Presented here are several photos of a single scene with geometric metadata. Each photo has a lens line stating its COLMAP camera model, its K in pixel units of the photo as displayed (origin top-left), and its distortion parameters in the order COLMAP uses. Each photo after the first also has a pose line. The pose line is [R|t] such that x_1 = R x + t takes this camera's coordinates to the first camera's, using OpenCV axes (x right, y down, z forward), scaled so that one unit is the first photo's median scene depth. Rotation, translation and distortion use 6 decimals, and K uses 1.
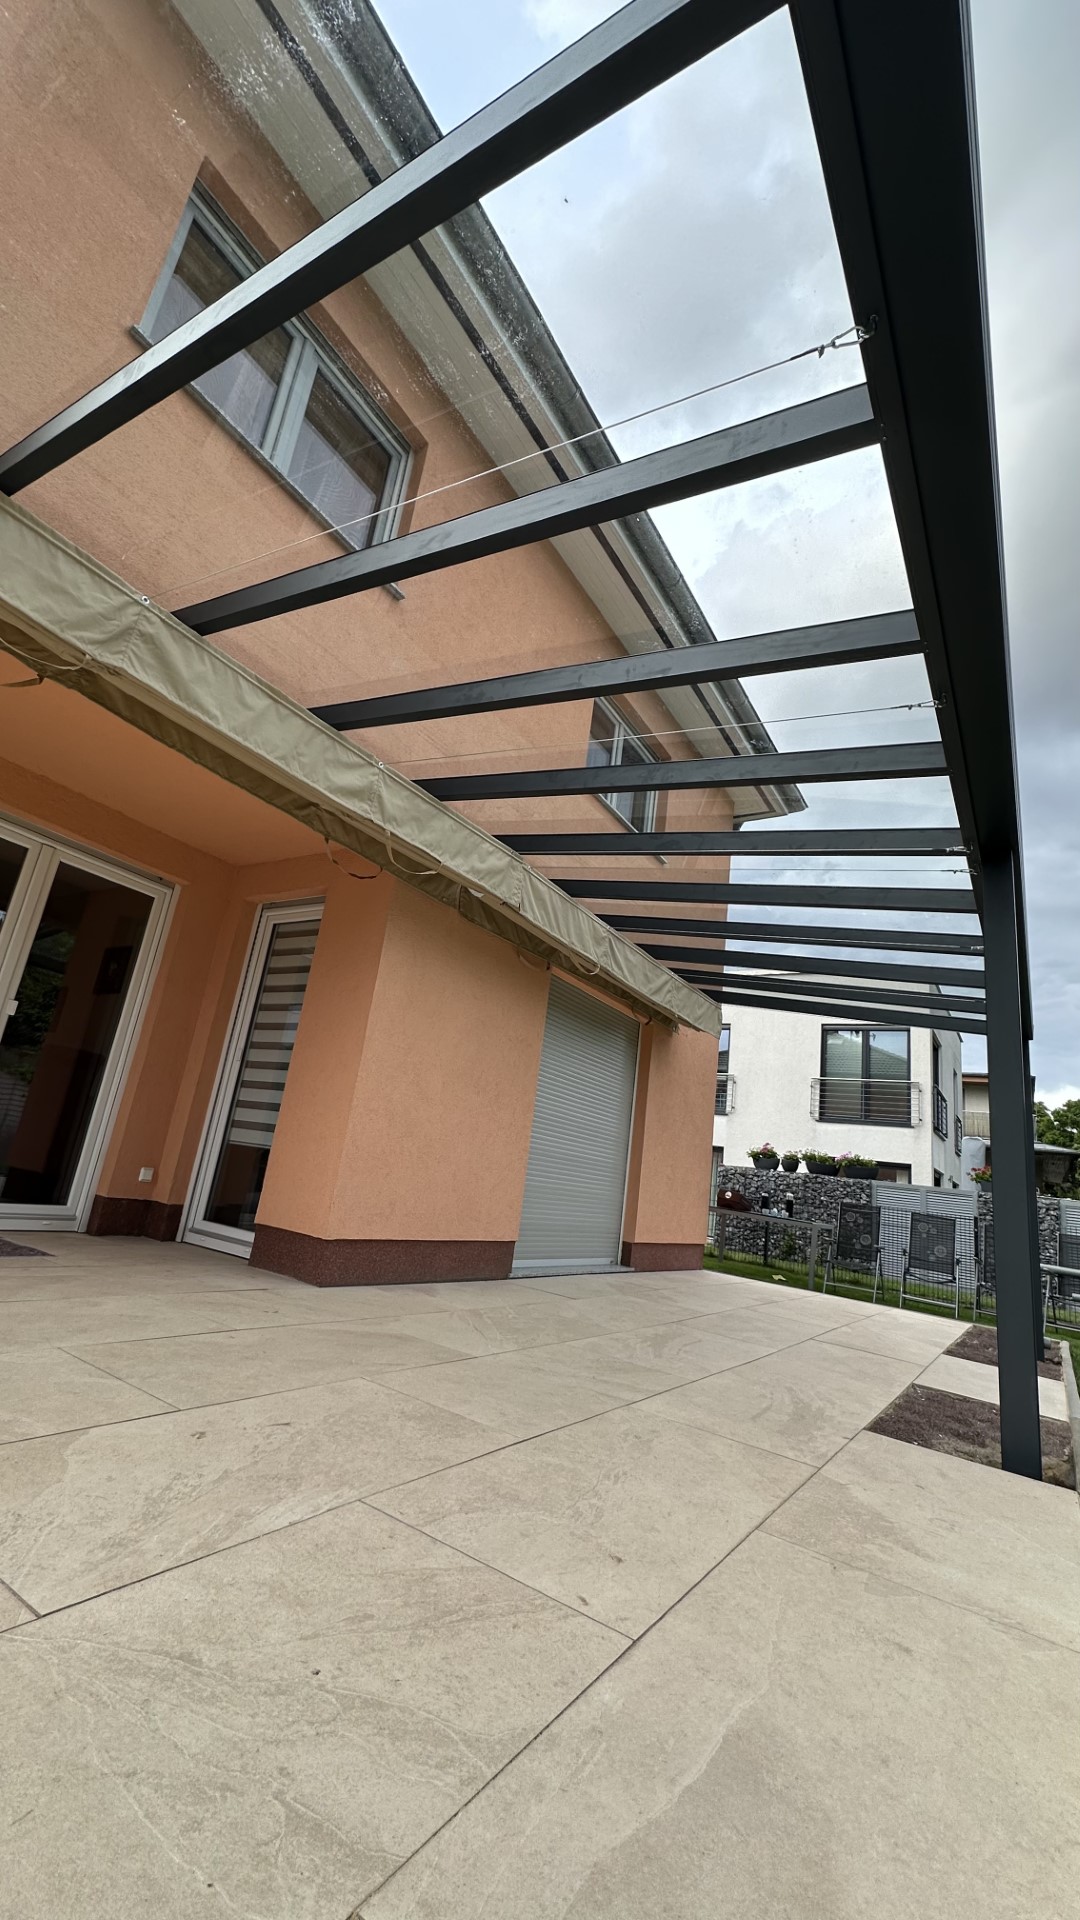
lens RADIAL K [[768.7, 0, 540.0], [0, 768.7, 960.0], [0, 0, 1]] dist [0.009564, -0.000082]
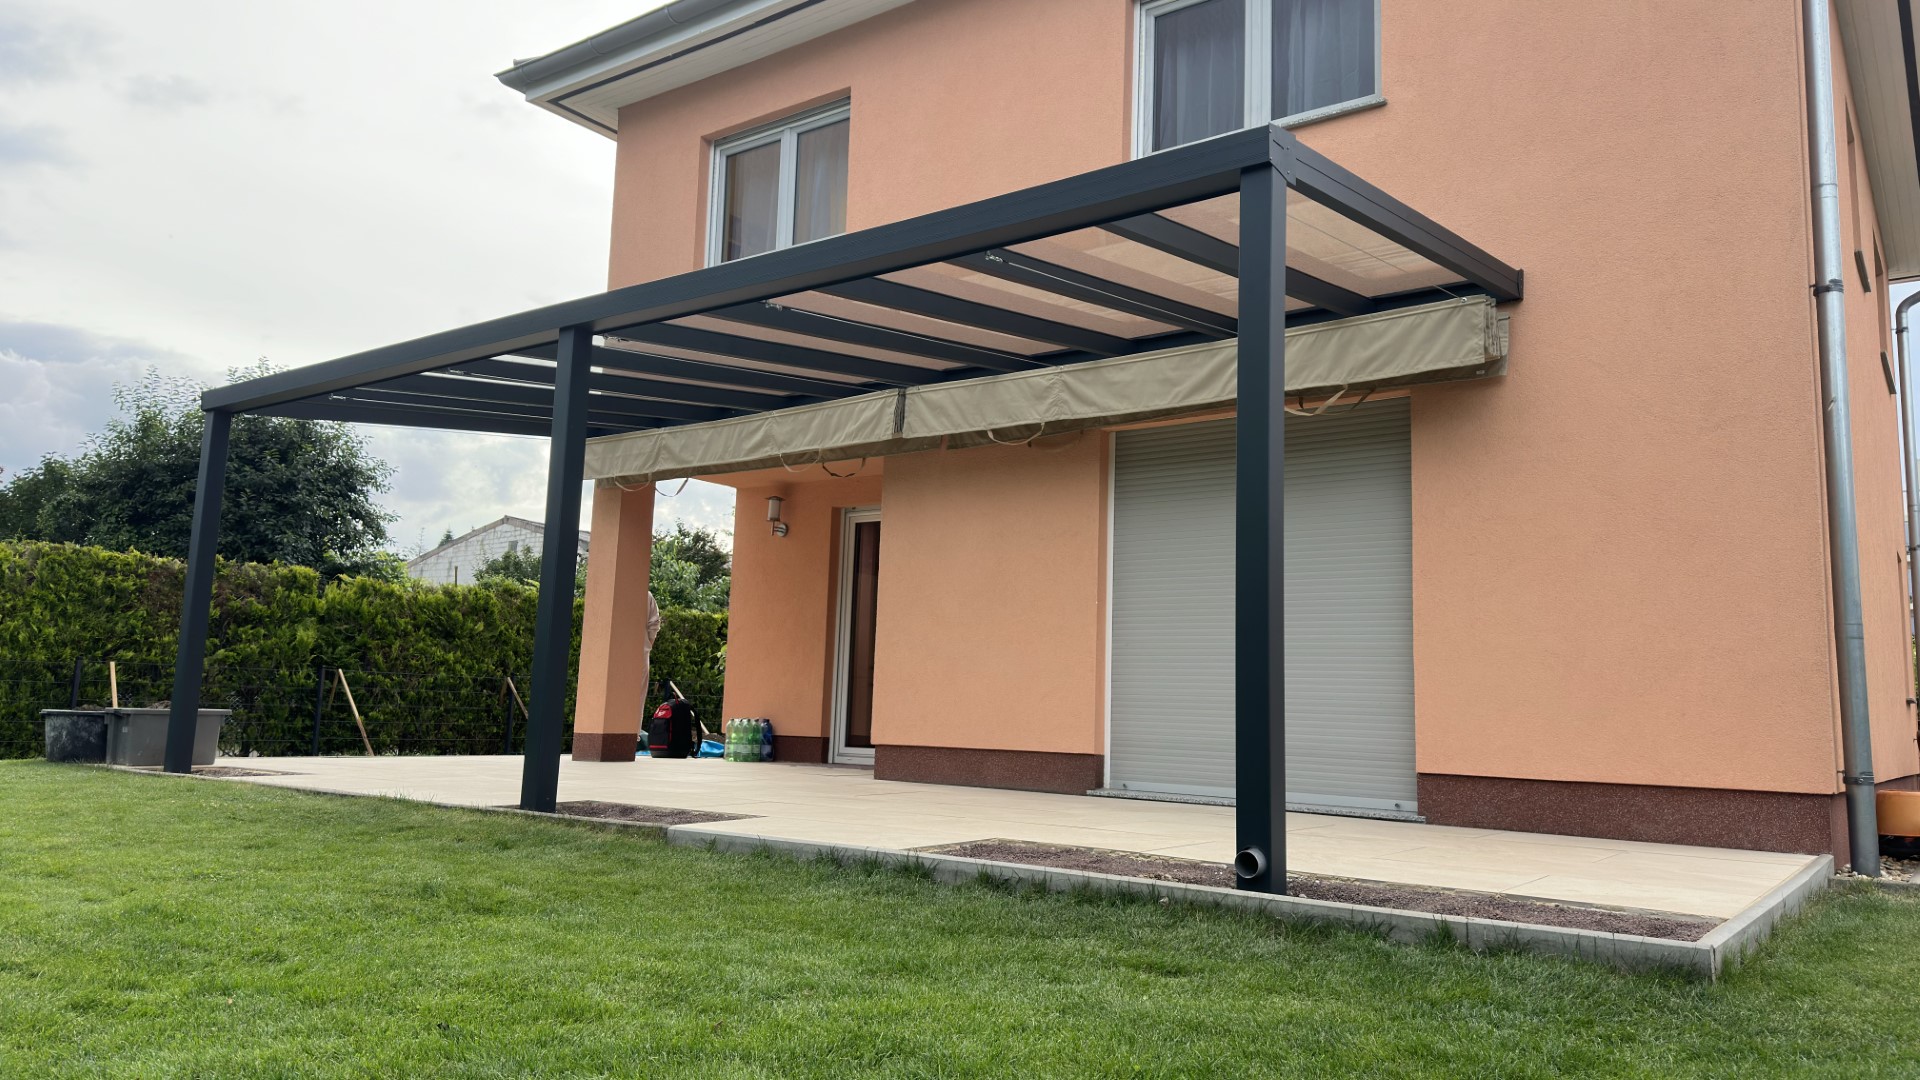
lens RADIAL K [[1369.6, 0, 960.0], [0, 1369.6, 540.0], [0, 0, 1]] dist [0.004749, -0.003460]
pose [[-0.038451, -0.278409, -0.959693, 1.615983], [0.251899, 0.926686, -0.278926, 0.567565], [0.966989, -0.252470, 0.034499, 0.913069]]
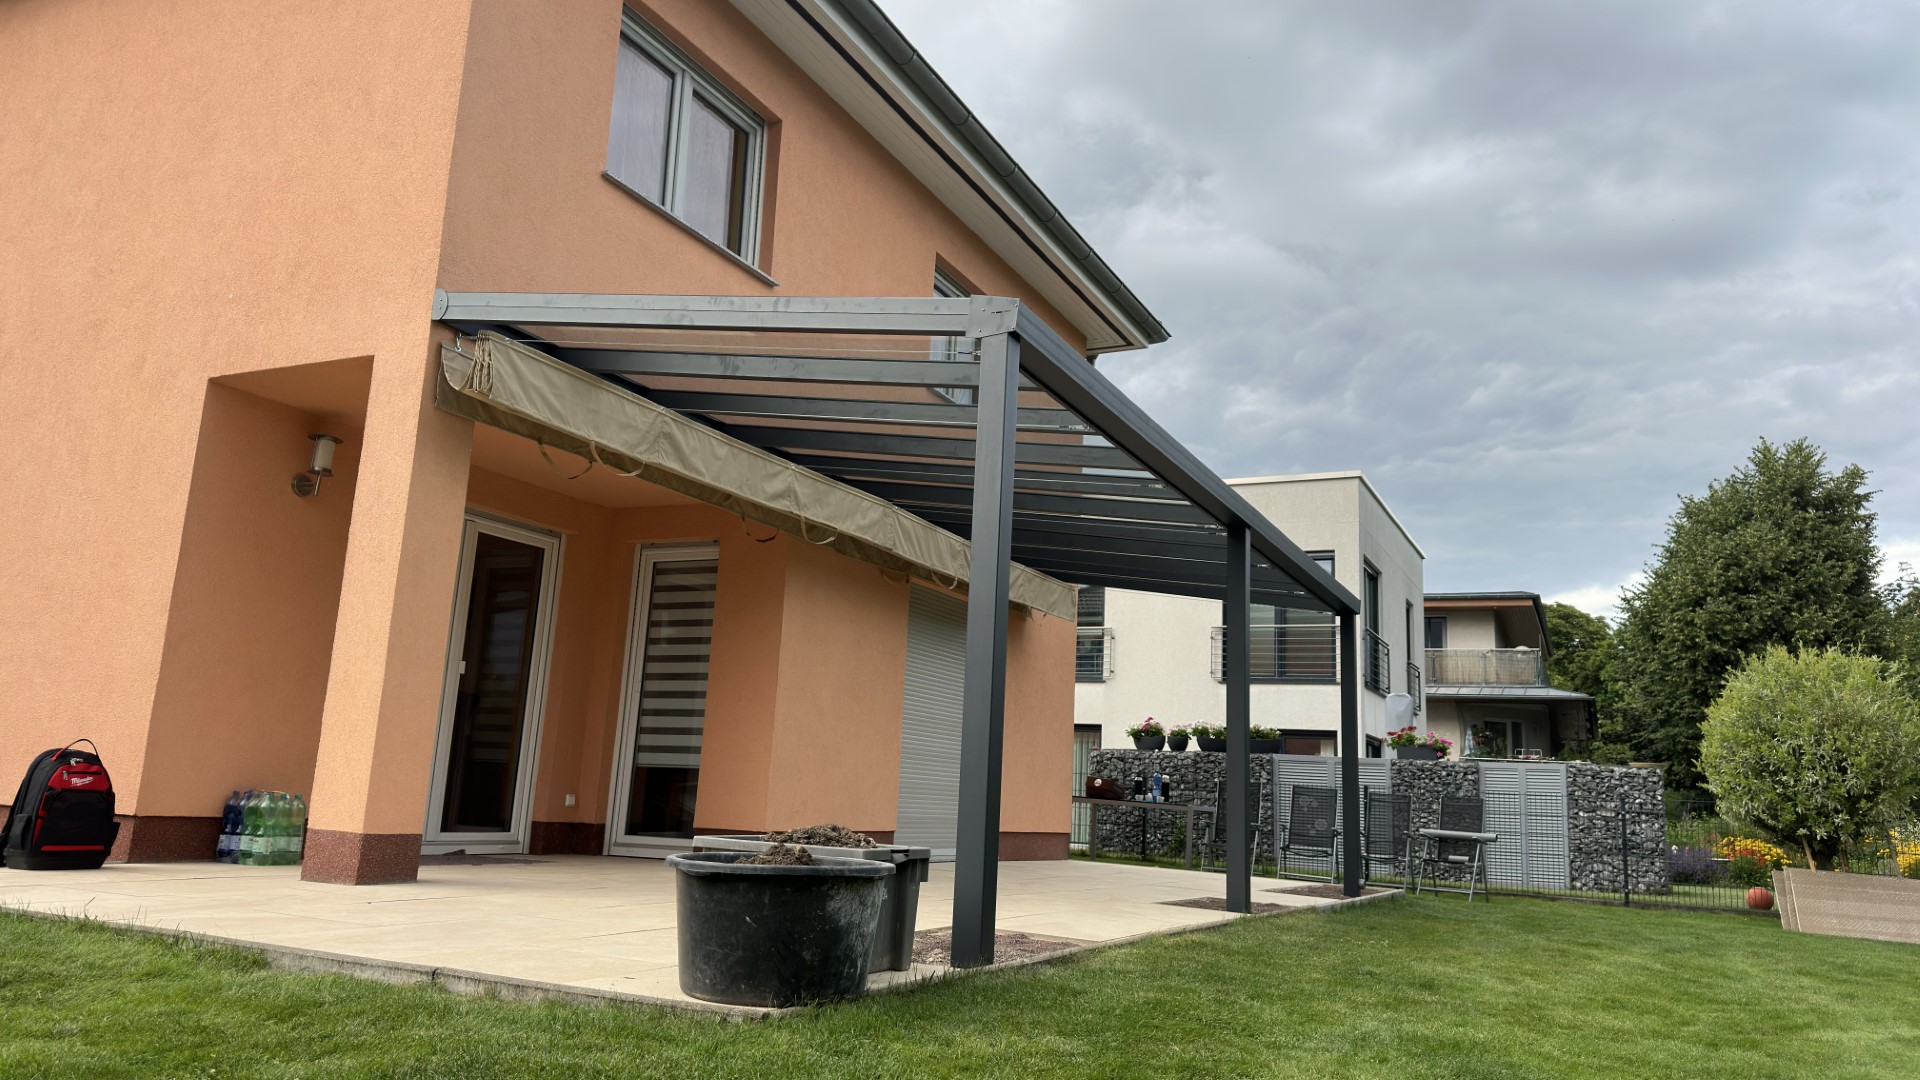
lens RADIAL K [[1425.4, 0, 960.0], [0, 1425.4, 540.0], [0, 0, 1]] dist [0.203807, -0.283147]
pose [[0.990989, -0.059163, 0.120169, -0.173716], [0.046380, 0.993228, 0.106521, -0.287421], [-0.125658, -0.099988, 0.987022, -1.083995]]
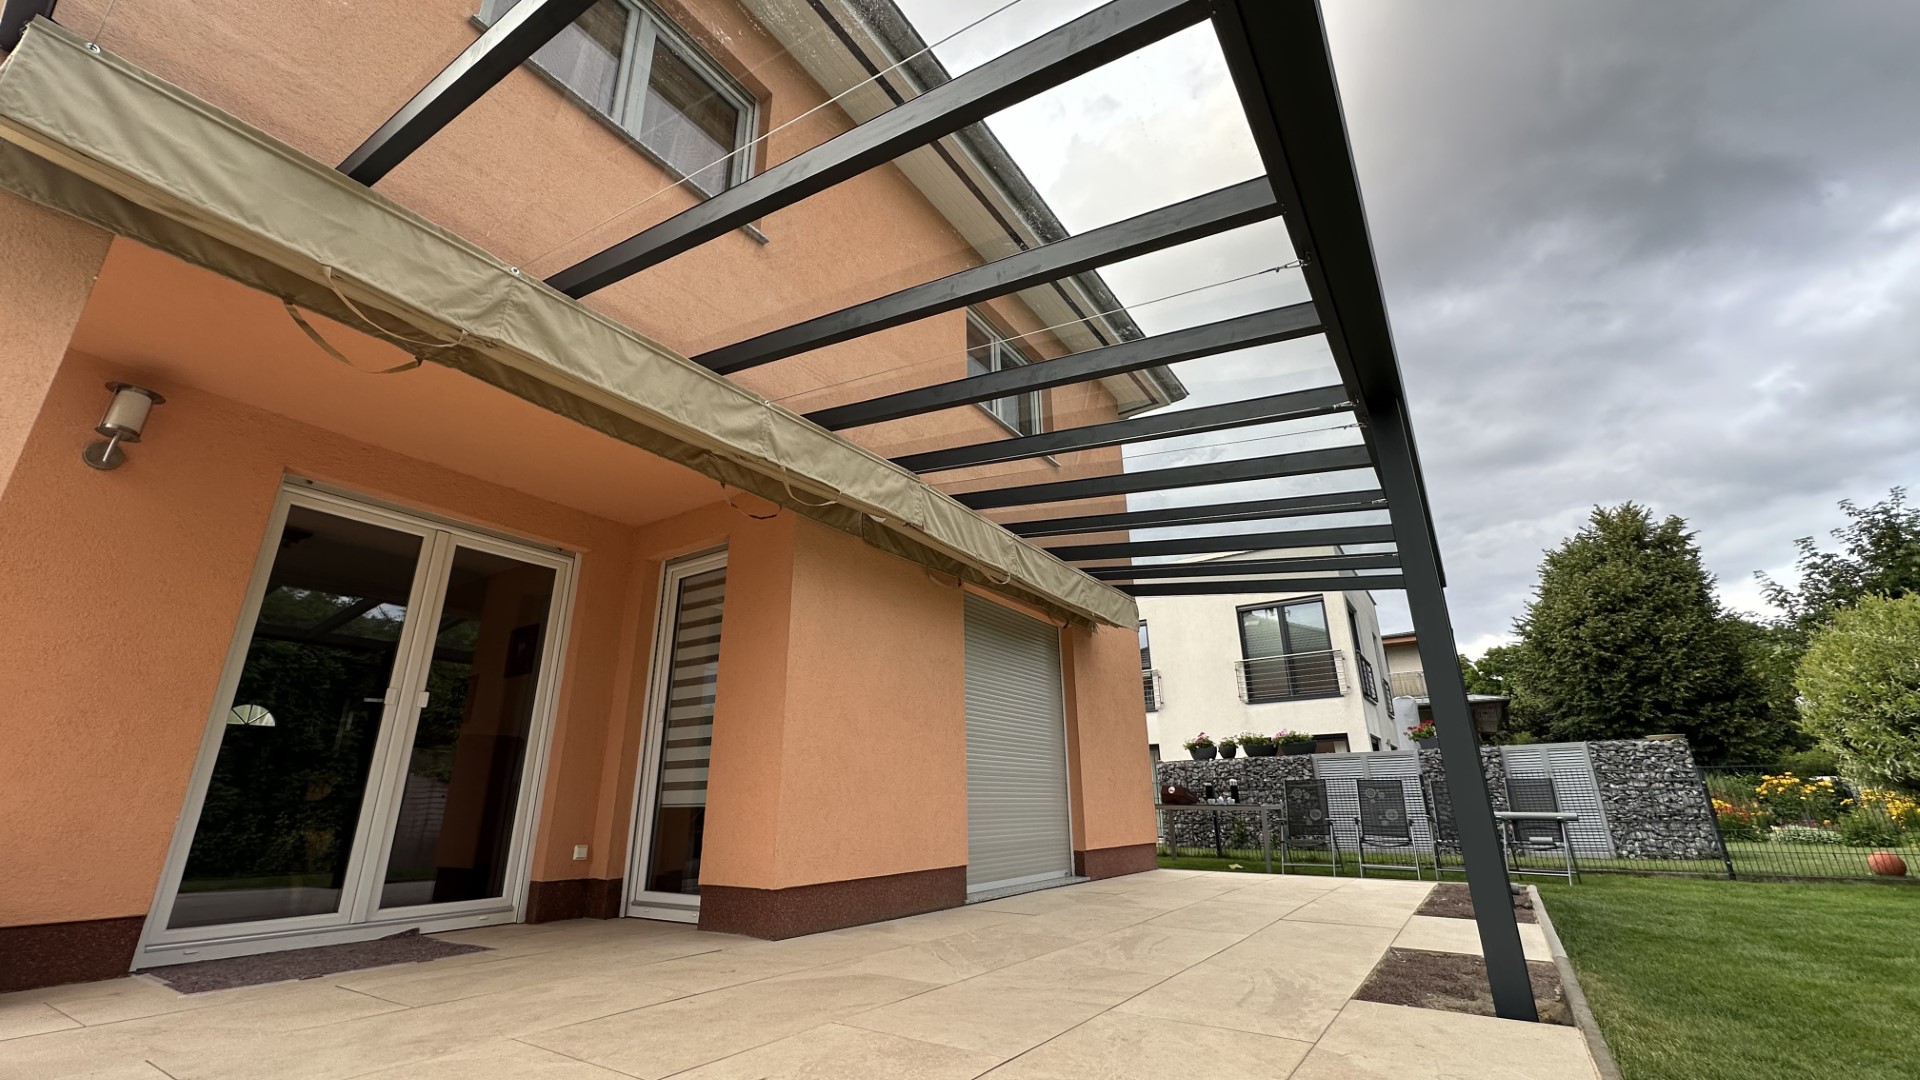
lens RADIAL K [[768.7, 0, 958.3], [0, 768.7, 545.2], [0, 0, 1]] dist [0.009564, -0.000082]
pose [[0.989710, -0.141425, 0.021758, -0.006423], [0.142377, 0.988483, -0.051286, 0.012939], [-0.014254, 0.053856, 0.998447, 0.002614]]
